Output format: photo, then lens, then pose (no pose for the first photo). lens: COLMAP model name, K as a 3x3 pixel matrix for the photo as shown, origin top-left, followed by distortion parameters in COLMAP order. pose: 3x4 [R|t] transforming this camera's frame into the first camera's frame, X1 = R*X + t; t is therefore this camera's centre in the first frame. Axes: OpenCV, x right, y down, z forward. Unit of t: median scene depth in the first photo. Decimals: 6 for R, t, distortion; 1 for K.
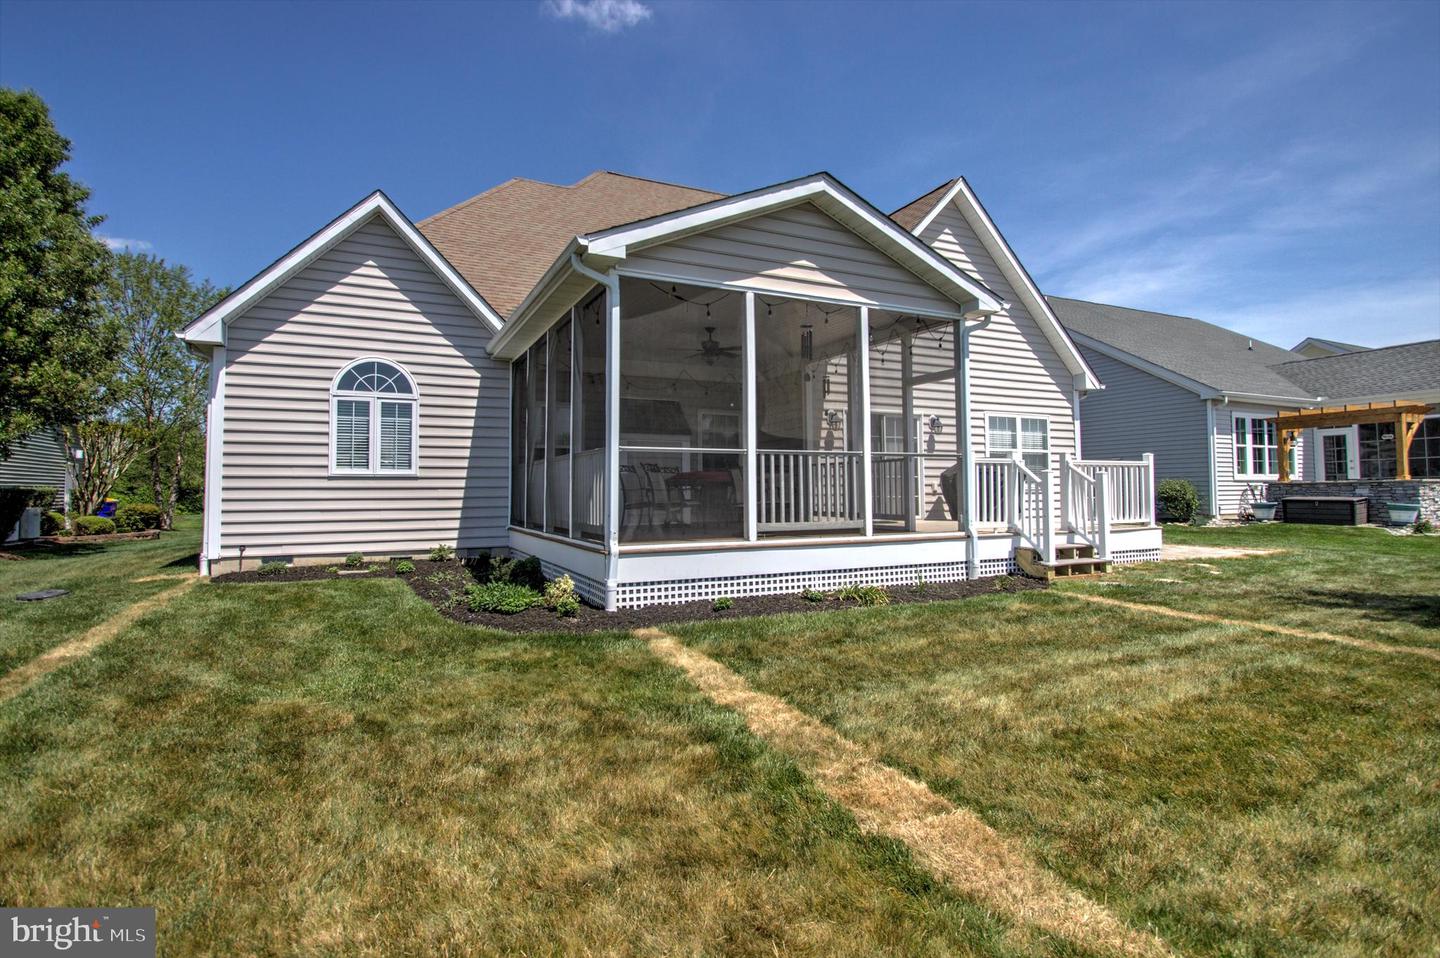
lens RADIAL K [[721.1, 0, 720.7], [0, 721.1, 475.6], [0, 0, 1]] dist [-0.001944, -0.000220]
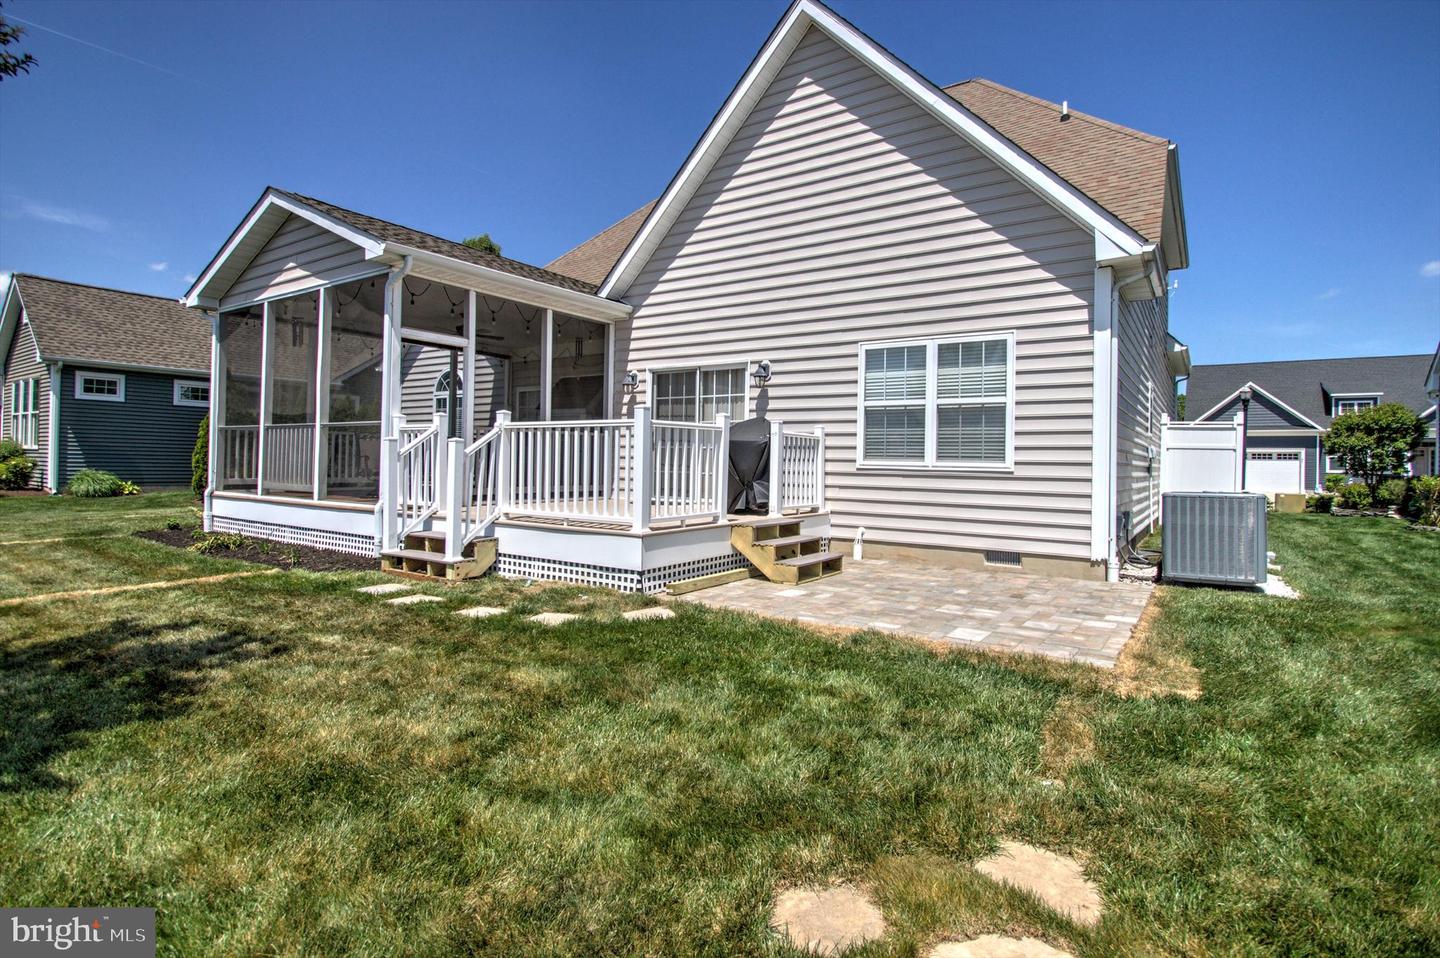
lens RADIAL K [[721.1, 0, 718.5], [0, 721.1, 469.6], [0, 0, 1]] dist [-0.001944, -0.000220]
pose [[0.489843, 0.024056, -0.871479, 0.964333], [-0.002776, 0.999657, 0.026033, 0.005274], [0.871806, -0.010333, 0.489742, 0.662807]]
